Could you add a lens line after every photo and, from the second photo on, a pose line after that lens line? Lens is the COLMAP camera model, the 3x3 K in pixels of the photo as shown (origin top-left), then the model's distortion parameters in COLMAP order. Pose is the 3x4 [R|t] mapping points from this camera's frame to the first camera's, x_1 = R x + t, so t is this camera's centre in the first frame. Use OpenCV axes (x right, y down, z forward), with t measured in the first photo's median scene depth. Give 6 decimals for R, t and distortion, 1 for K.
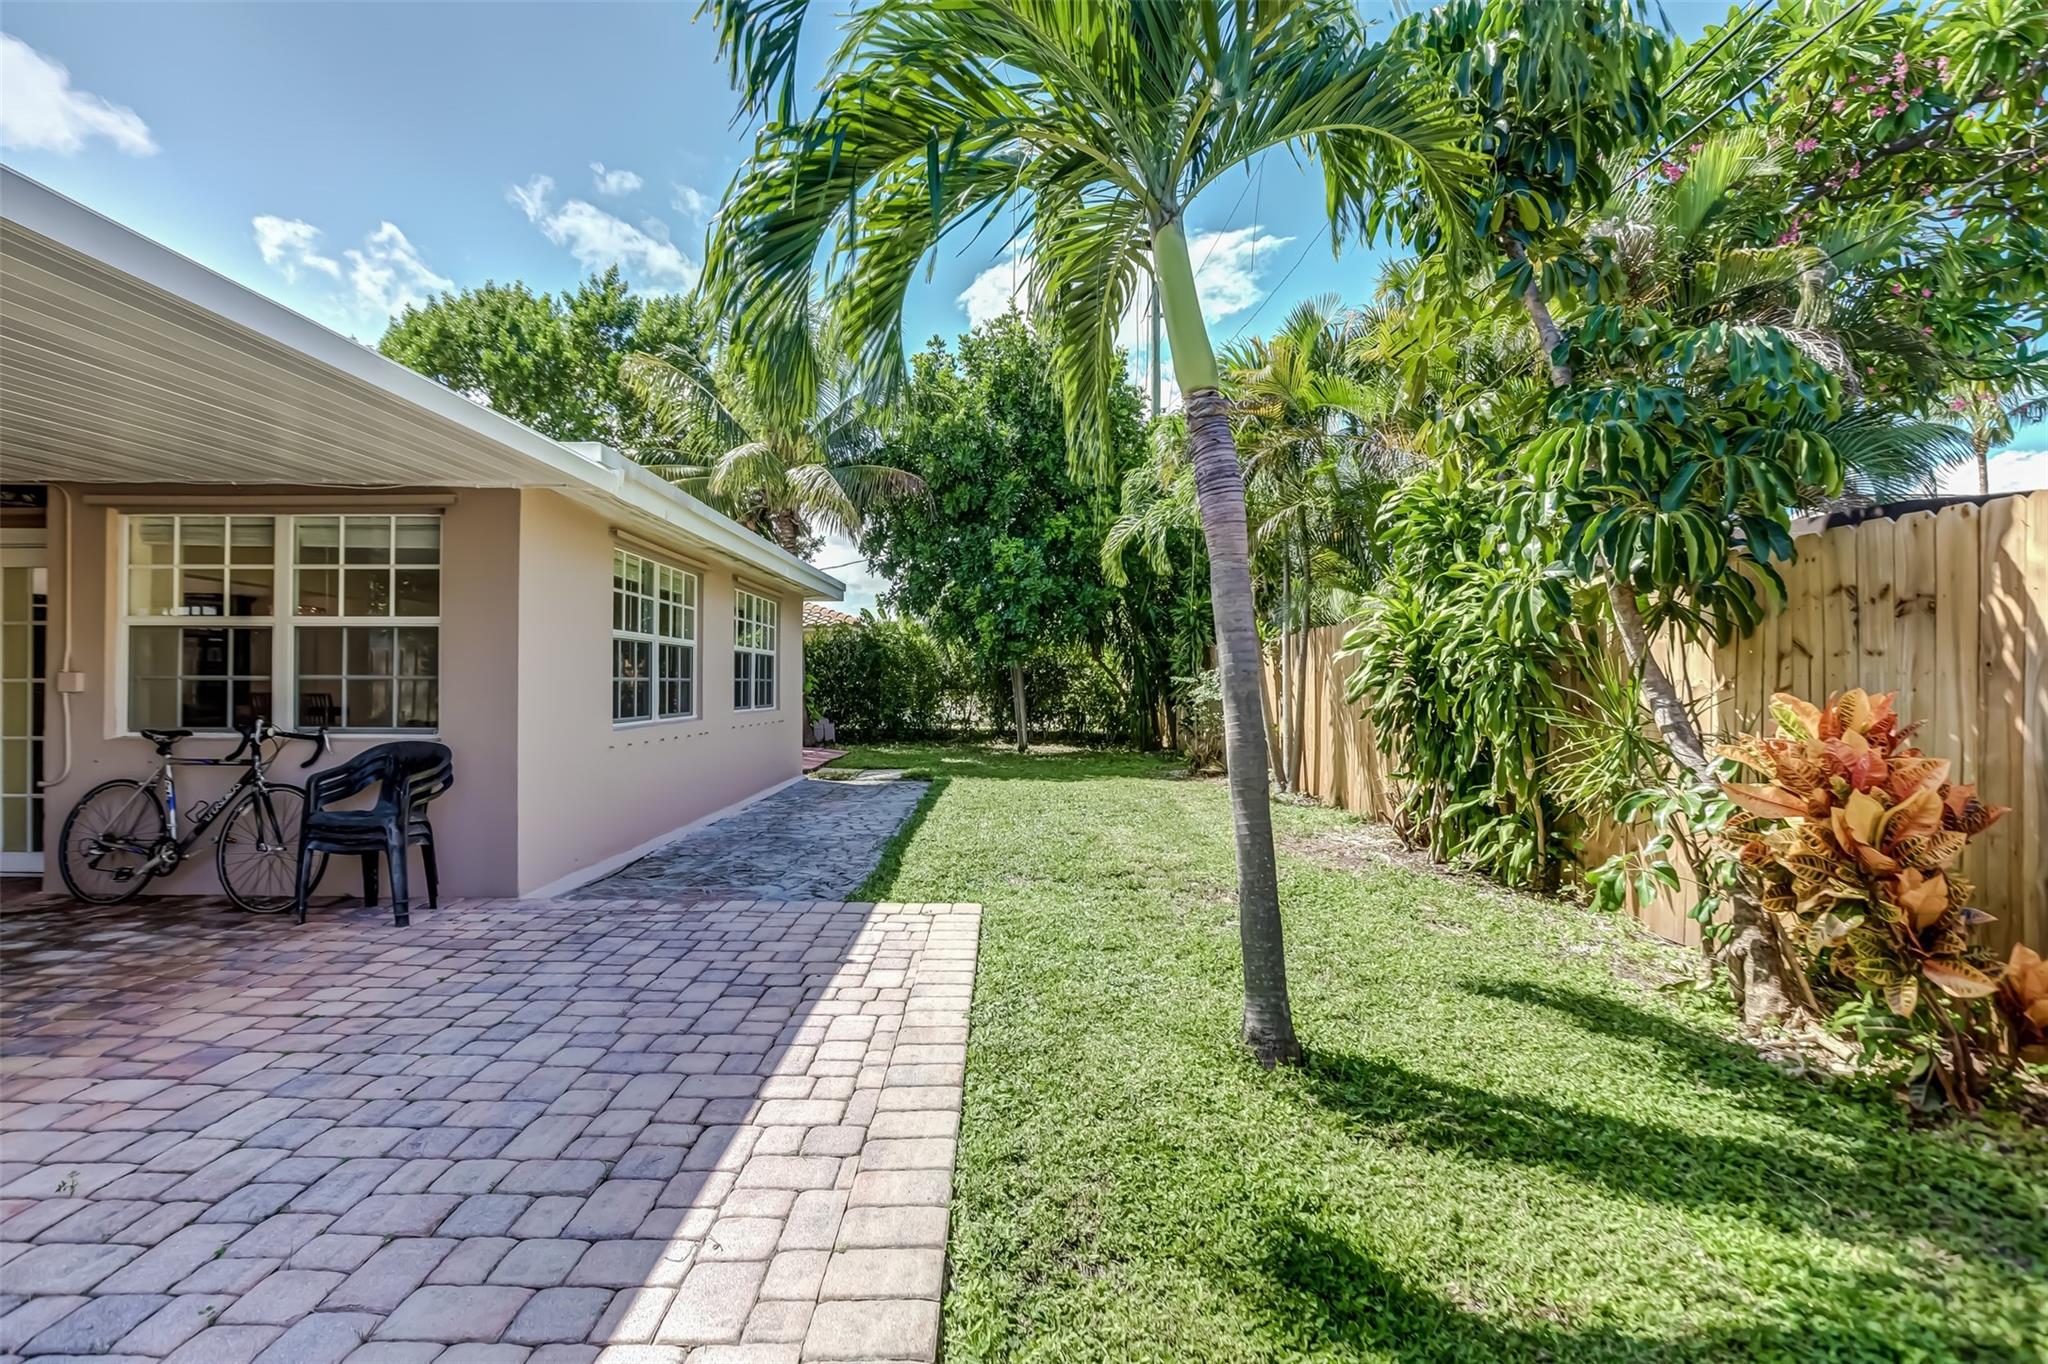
lens RADIAL K [[931.1, 0, 1020.3], [0, 931.1, 675.0], [0, 0, 1]] dist [-0.045966, 0.016187]
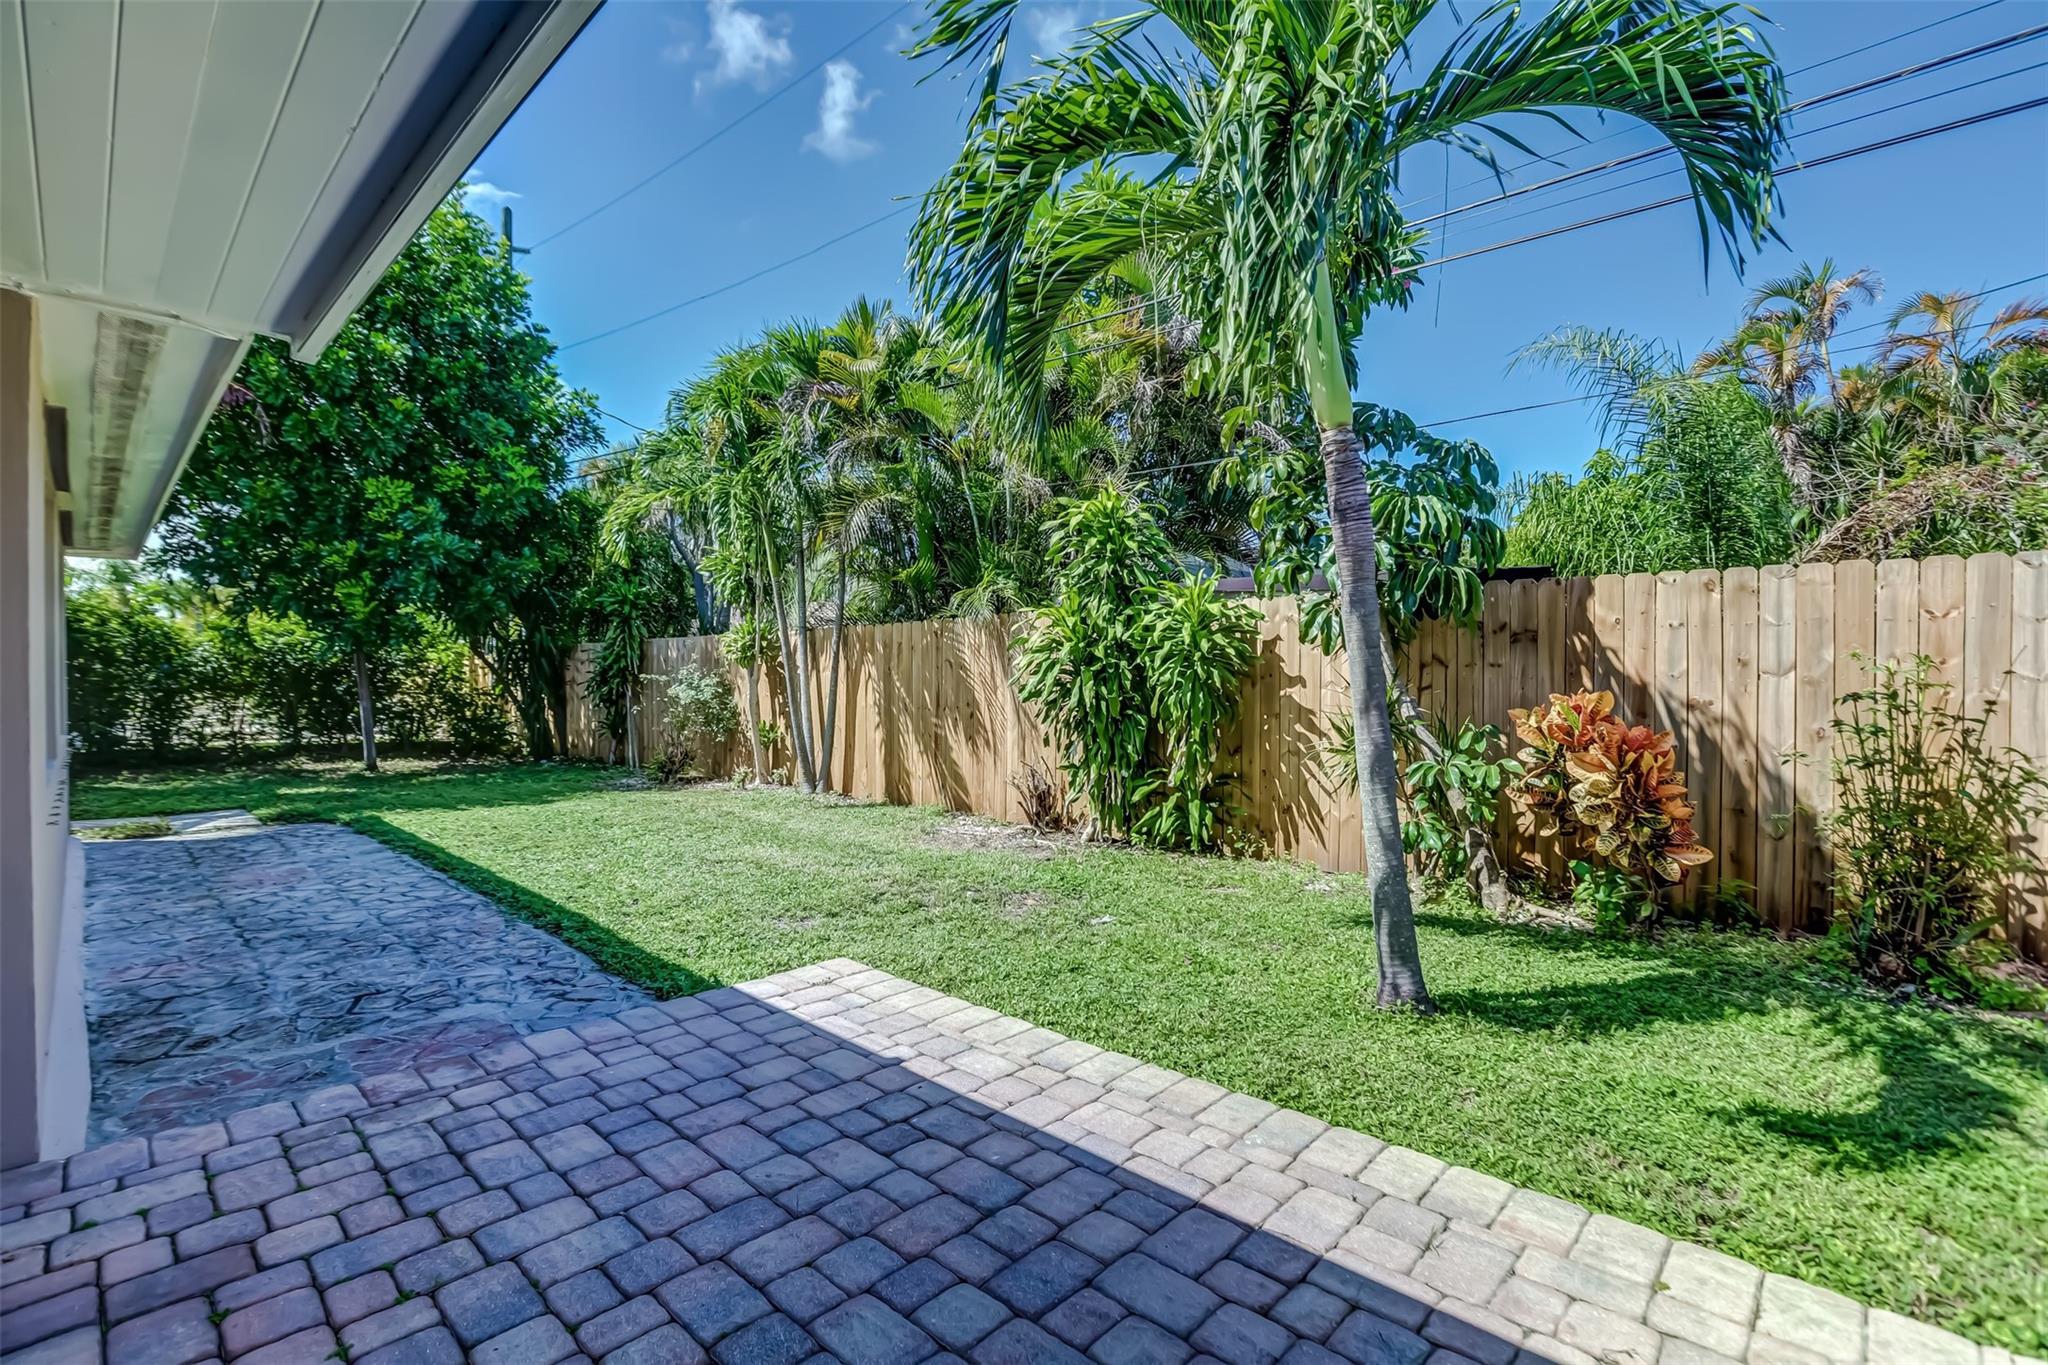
lens RADIAL K [[931.1, 0, 1029.0], [0, 931.1, 682.6], [0, 0, 1]] dist [-0.045966, 0.016187]
pose [[0.696686, -0.012781, 0.717262, -0.686311], [-0.000476, 0.999833, 0.018278, -0.020729], [-0.717376, -0.013075, 0.696563, 0.408401]]
